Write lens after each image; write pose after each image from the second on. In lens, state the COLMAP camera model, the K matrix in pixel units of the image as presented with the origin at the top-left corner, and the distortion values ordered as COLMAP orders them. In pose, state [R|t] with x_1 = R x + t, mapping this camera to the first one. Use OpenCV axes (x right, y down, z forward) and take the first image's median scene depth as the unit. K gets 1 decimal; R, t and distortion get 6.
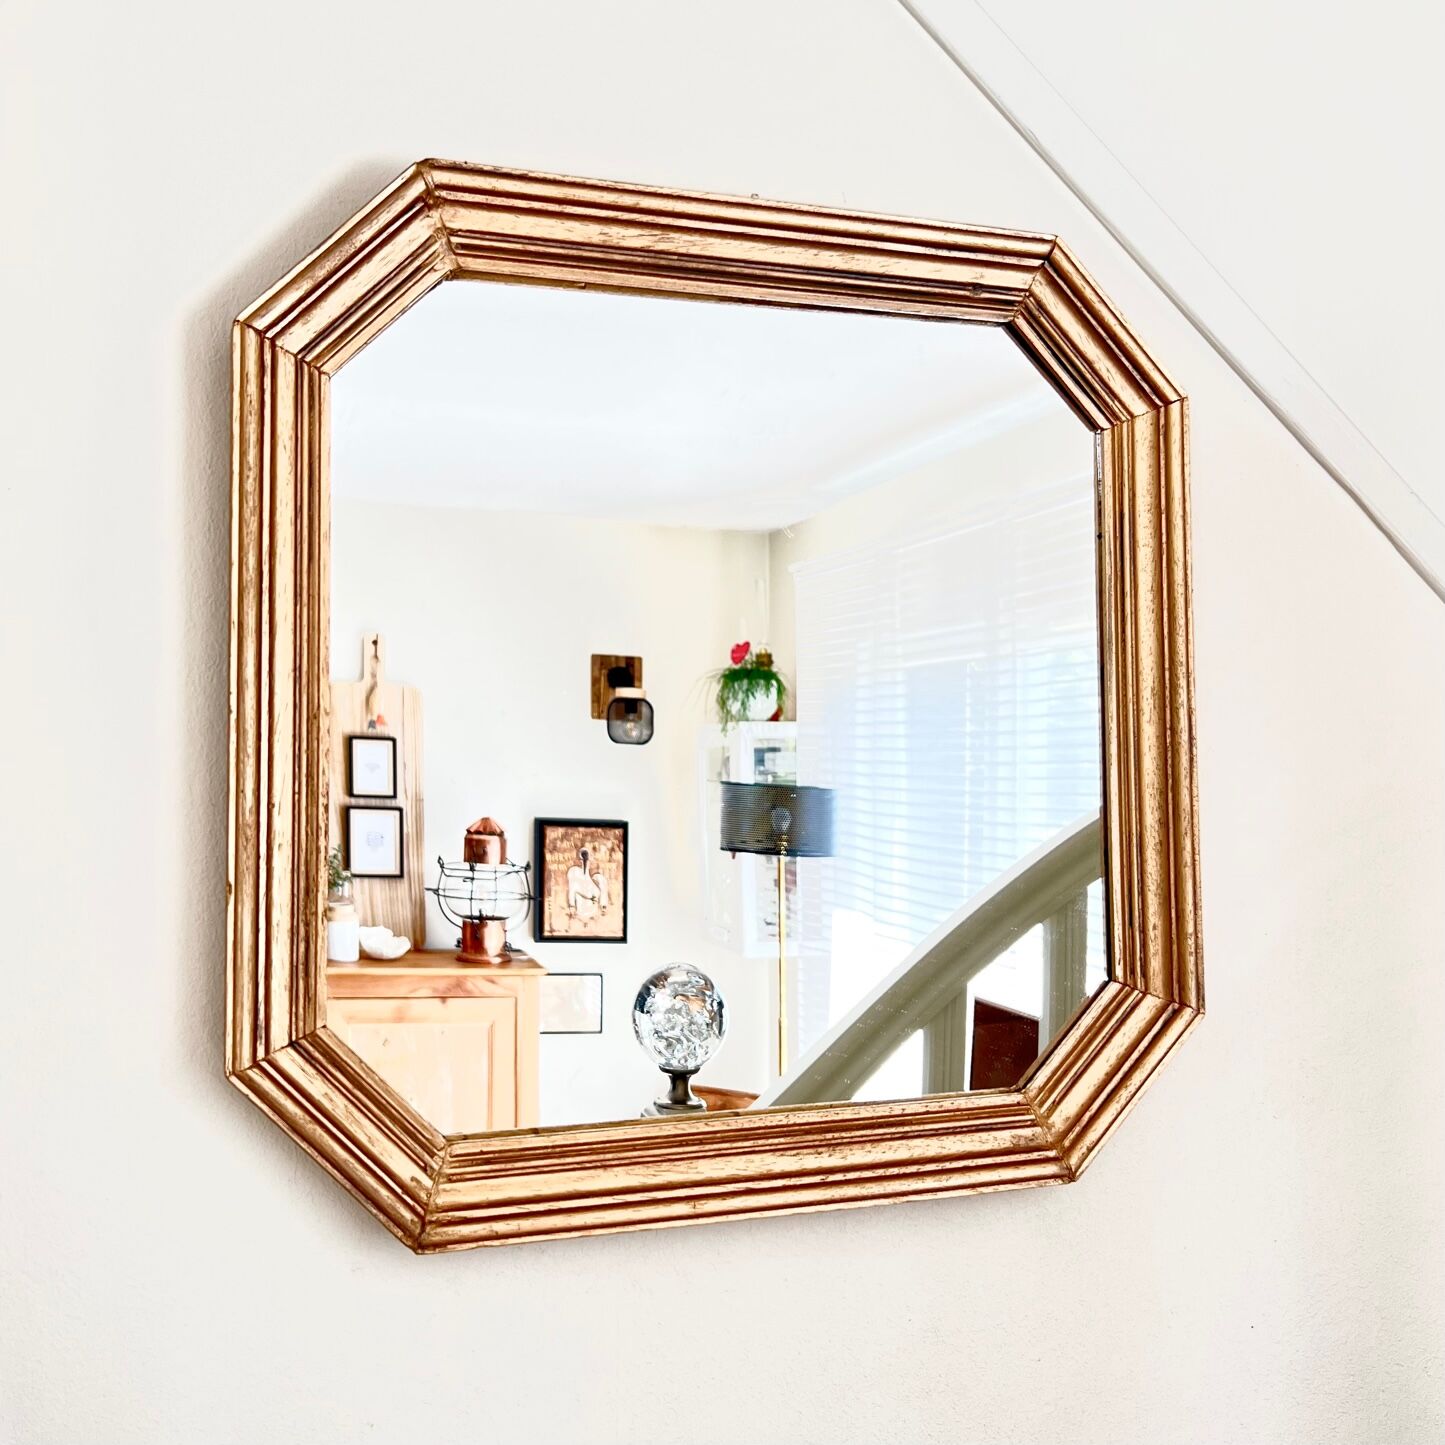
lens RADIAL K [[1406.0, 0, 722.5], [0, 1406.0, 722.5], [0, 0, 1]] dist [0.007567, -0.015287]
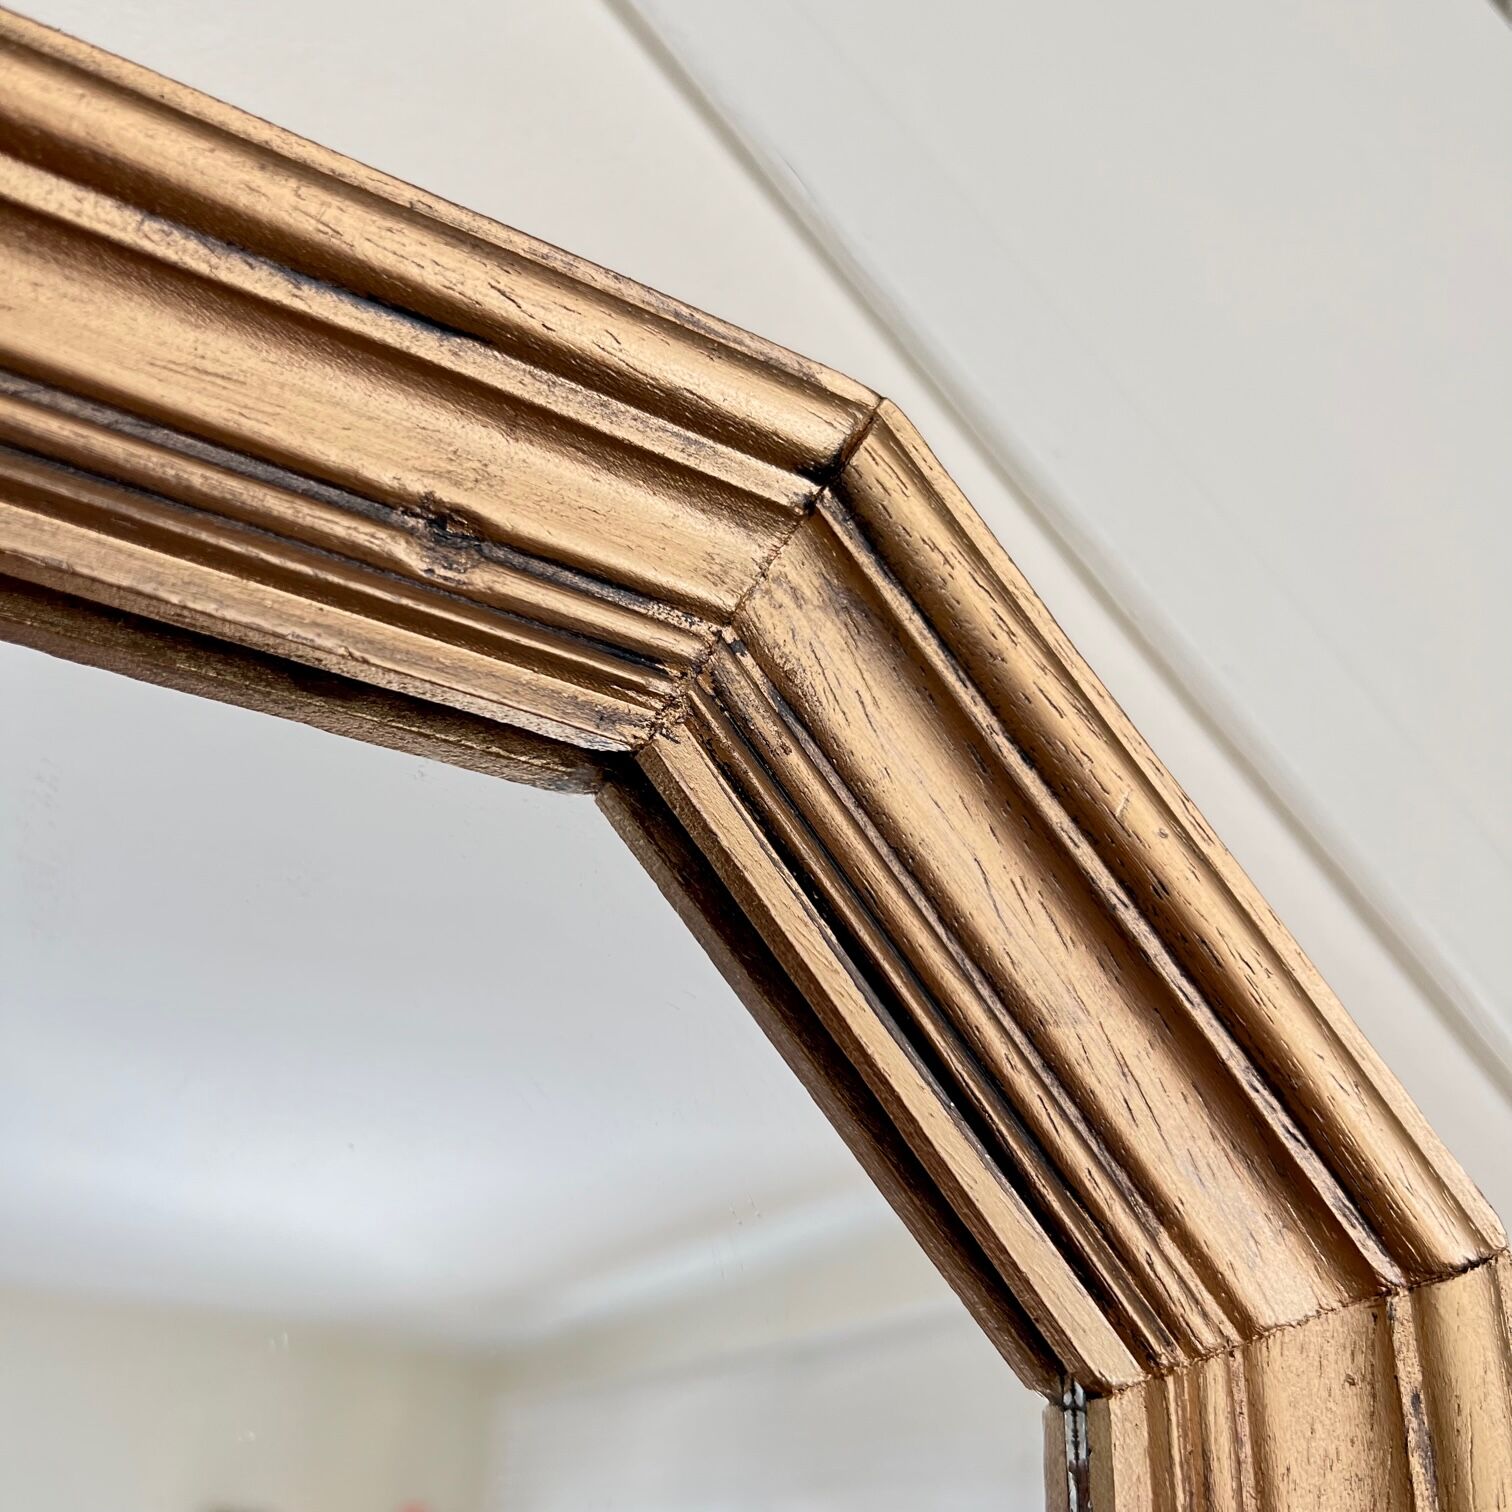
lens RADIAL K [[1471.2, 0, 756.0], [0, 1471.2, 756.0], [0, 0, 1]] dist [0.007567, -0.015287]
pose [[0.979742, 0.138153, 0.144981, 0.196166], [-0.055009, 0.881754, -0.468490, -0.197175], [-0.192562, 0.451024, 0.871491, 0.841469]]
